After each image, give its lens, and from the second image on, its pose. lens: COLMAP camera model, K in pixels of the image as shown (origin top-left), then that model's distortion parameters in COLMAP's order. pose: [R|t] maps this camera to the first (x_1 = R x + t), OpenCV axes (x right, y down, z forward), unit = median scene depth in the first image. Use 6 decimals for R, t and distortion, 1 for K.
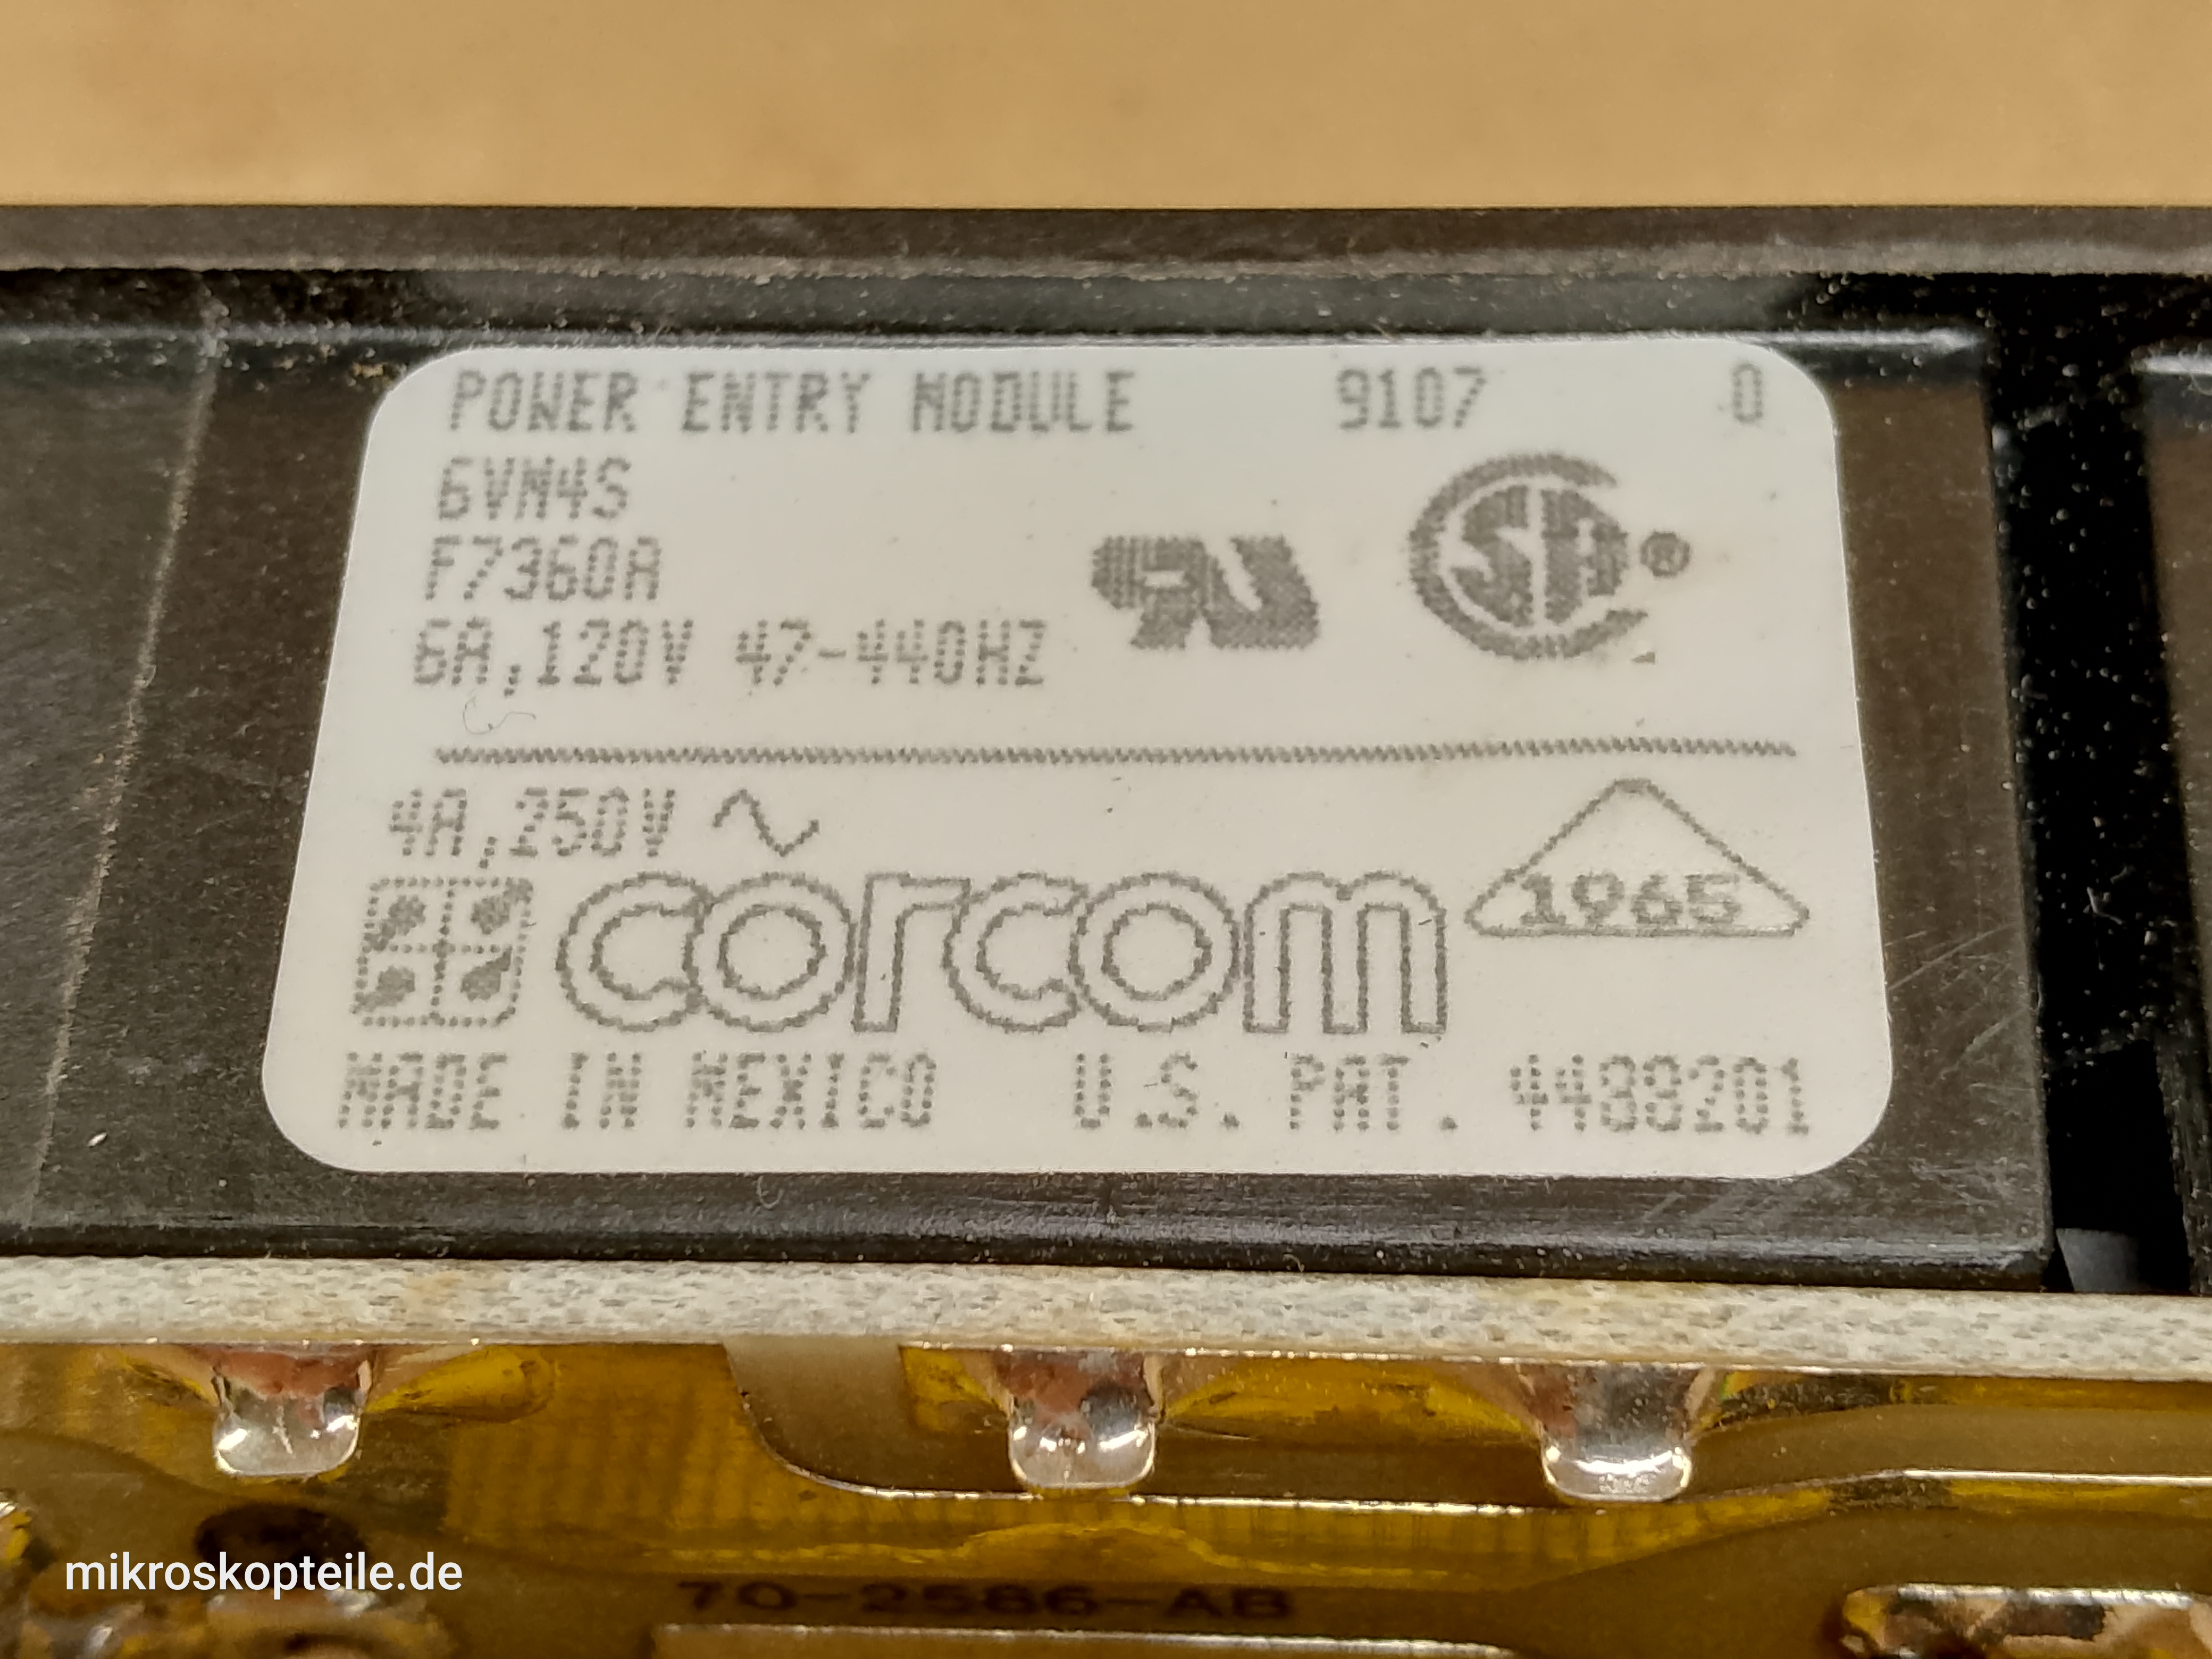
lens RADIAL K [[3581.0, 0, 1106.0], [0, 3581.0, 829.5], [0, 0, 1]] dist [0.333737, -1.687612]
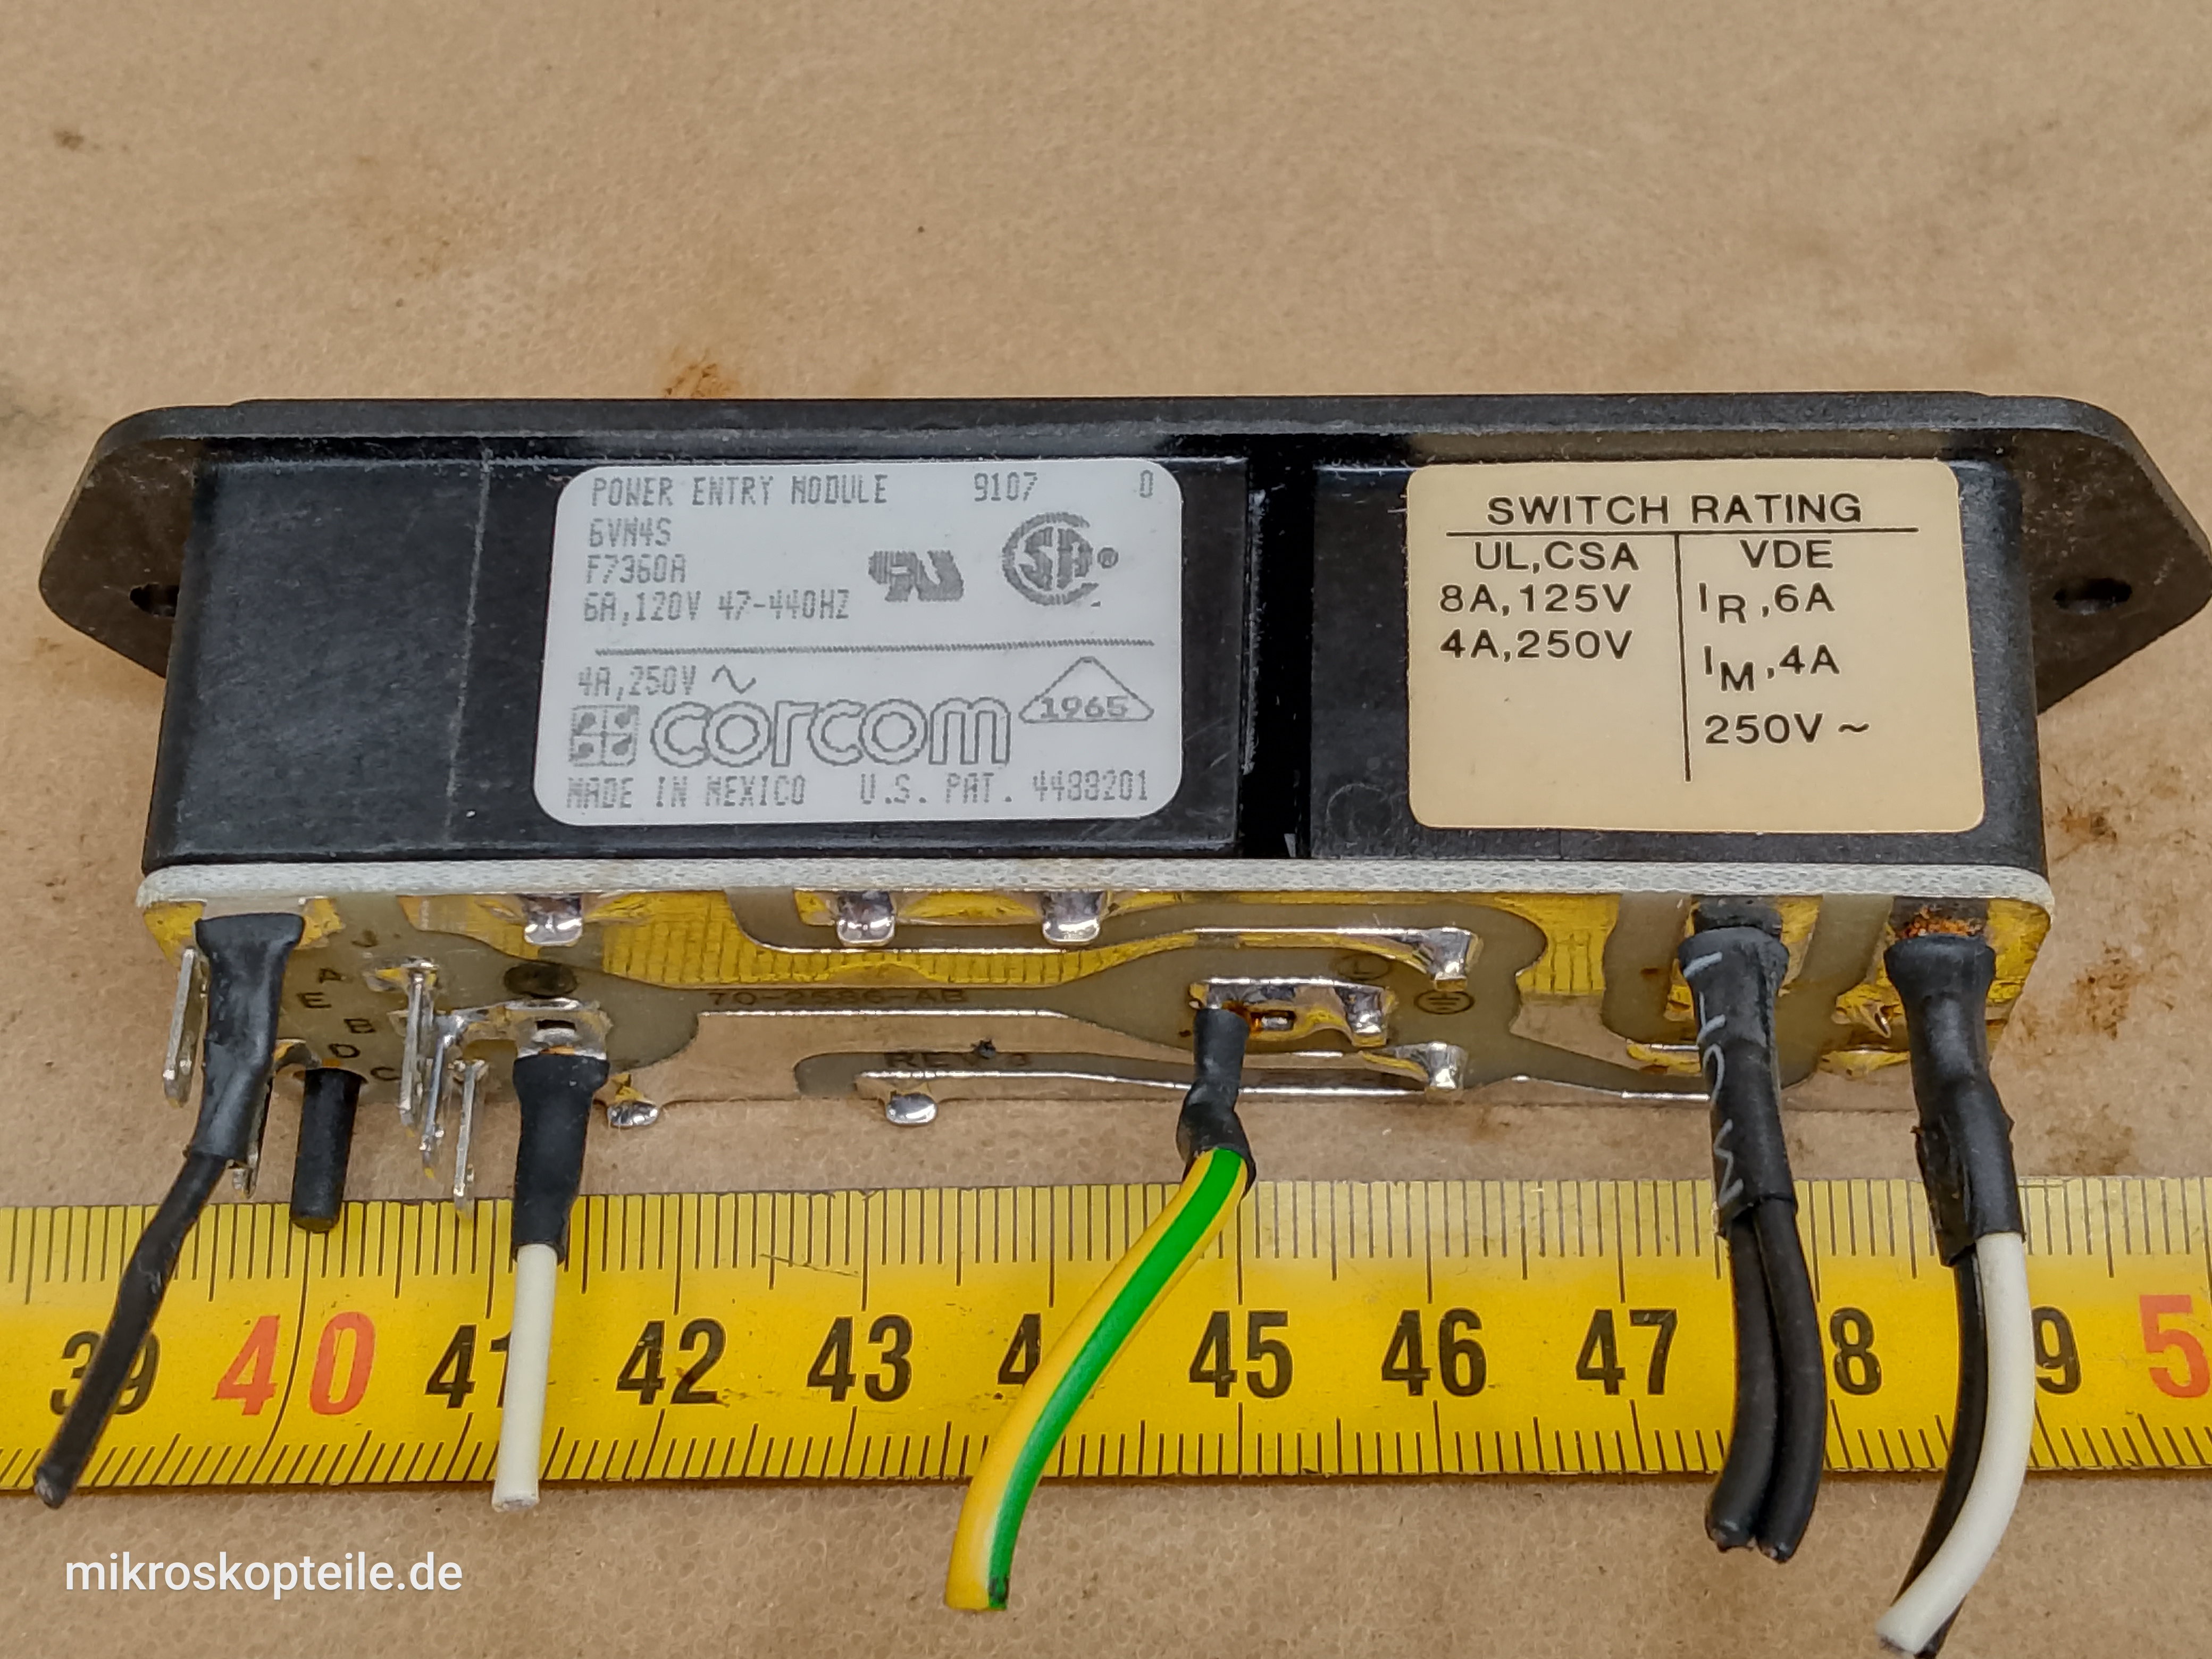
lens RADIAL K [[3581.0, 0, 1106.0], [0, 3581.0, 829.5], [0, 0, 1]] dist [0.333737, -1.687612]
pose [[0.999801, -0.019542, 0.004076, 0.144856], [0.018990, 0.994007, 0.107655, -0.158015], [-0.006155, -0.107556, 0.994180, -1.426788]]
